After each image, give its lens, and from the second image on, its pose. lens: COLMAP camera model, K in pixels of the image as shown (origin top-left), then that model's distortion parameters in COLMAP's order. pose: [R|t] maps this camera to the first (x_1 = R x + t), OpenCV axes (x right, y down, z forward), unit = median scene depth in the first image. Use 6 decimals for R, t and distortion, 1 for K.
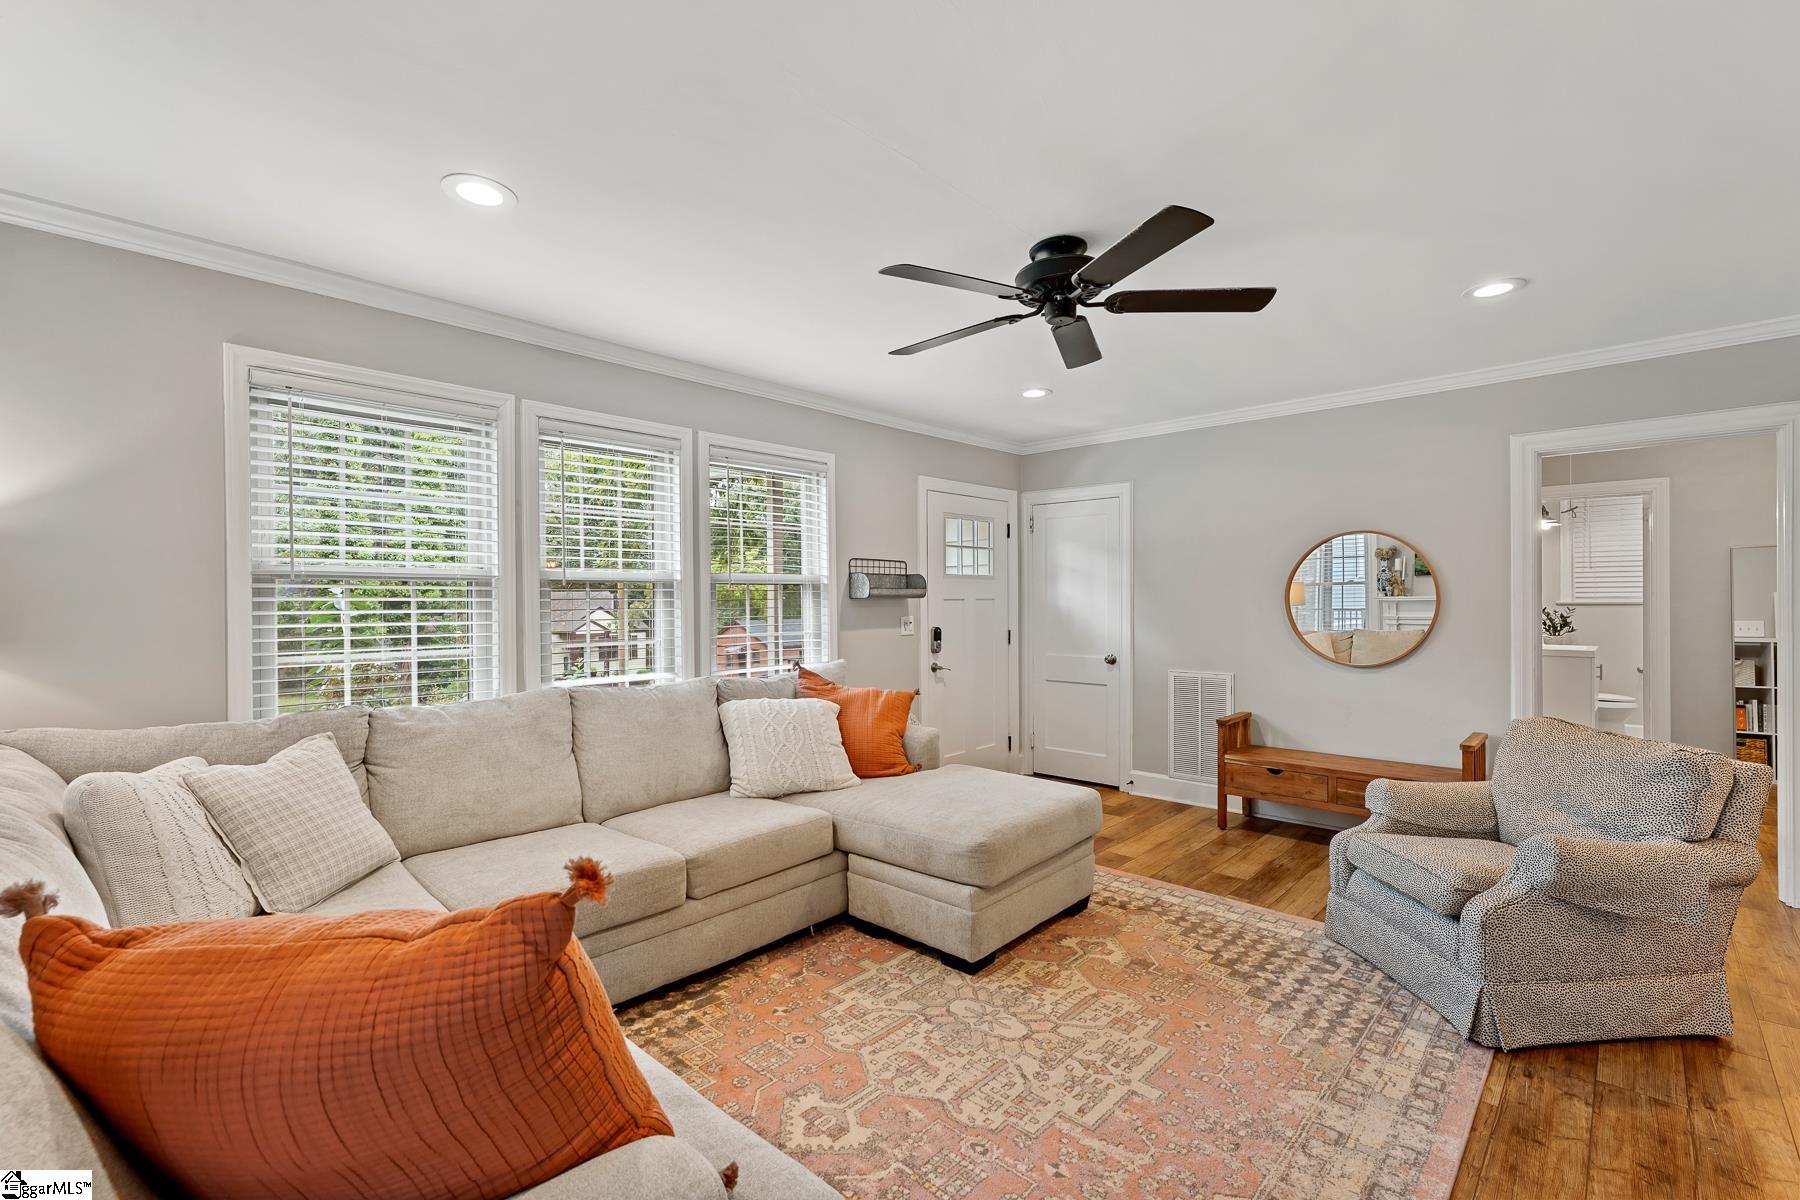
lens RADIAL K [[791.3, 0, 898.8], [0, 791.3, 602.0], [0, 0, 1]] dist [-0.003148, 0.000259]
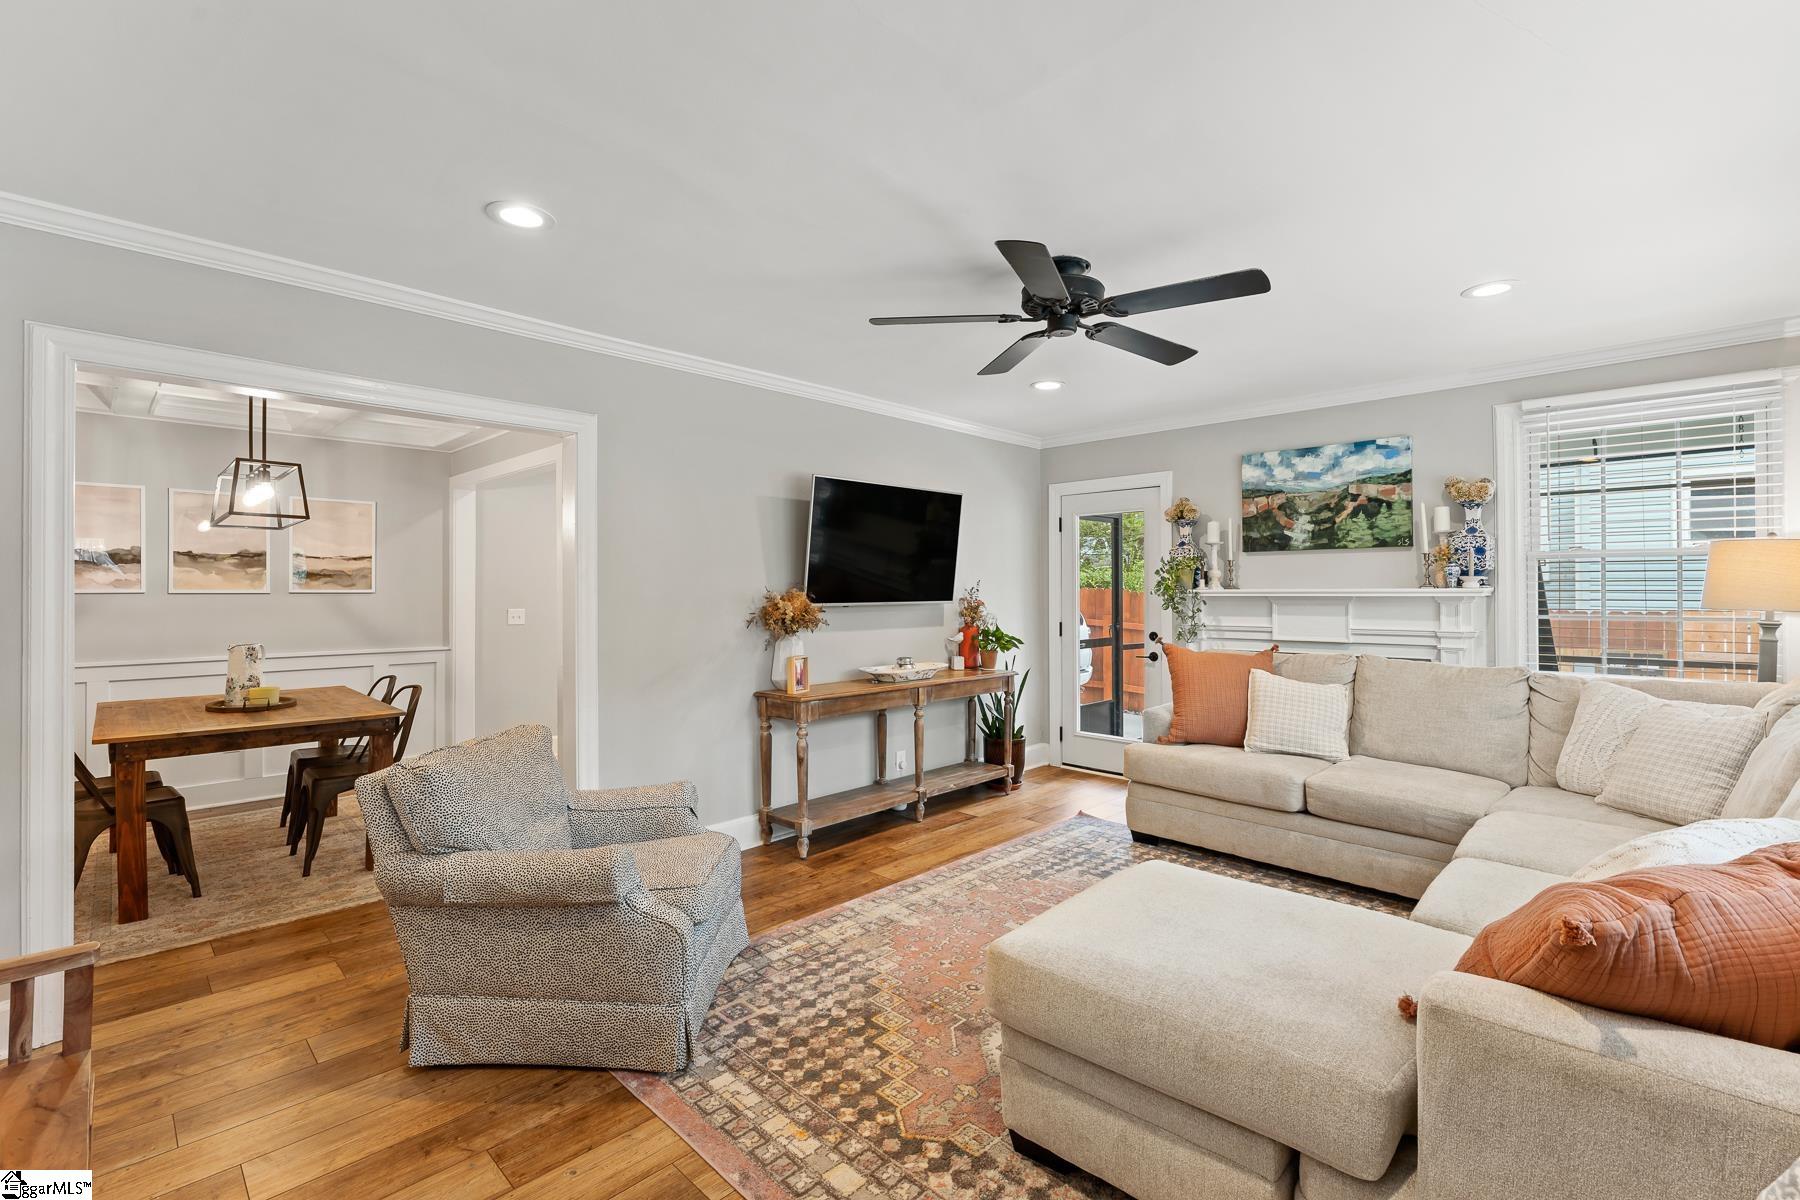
lens RADIAL K [[791.3, 0, 901.1], [0, 791.3, 590.3], [0, 0, 1]] dist [-0.003148, 0.000259]
pose [[-0.999509, 0.010650, 0.029453, 0.342234], [0.010699, 0.999942, 0.001511, -0.008312], [-0.029435, 0.001825, -0.999565, 1.792488]]
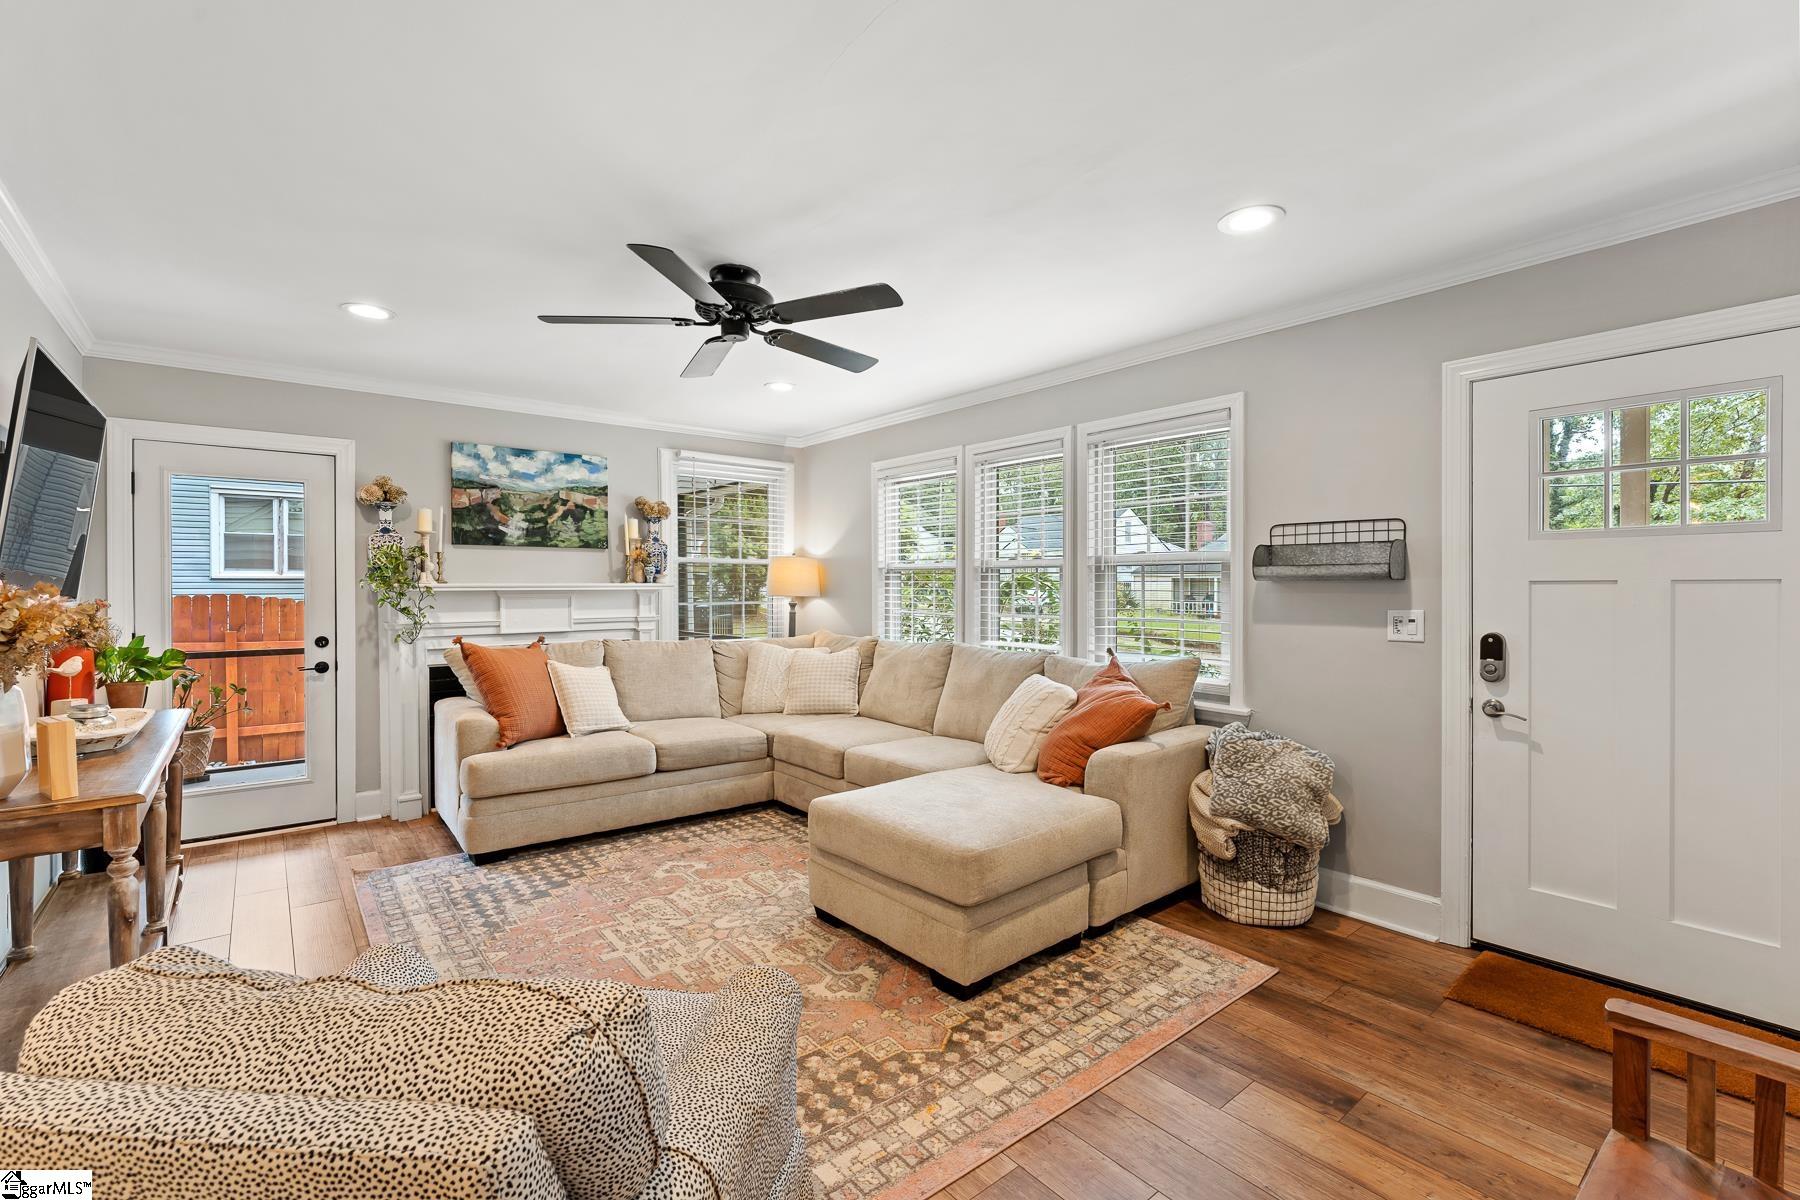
lens RADIAL K [[791.3, 0, 899.6], [0, 791.3, 595.3], [0, 0, 1]] dist [-0.003148, 0.000259]
pose [[-0.141827, 0.020194, -0.989685, 1.116705], [0.000078, 0.999792, 0.020389, -0.008911], [0.989891, 0.002814, -0.141800, 1.203788]]
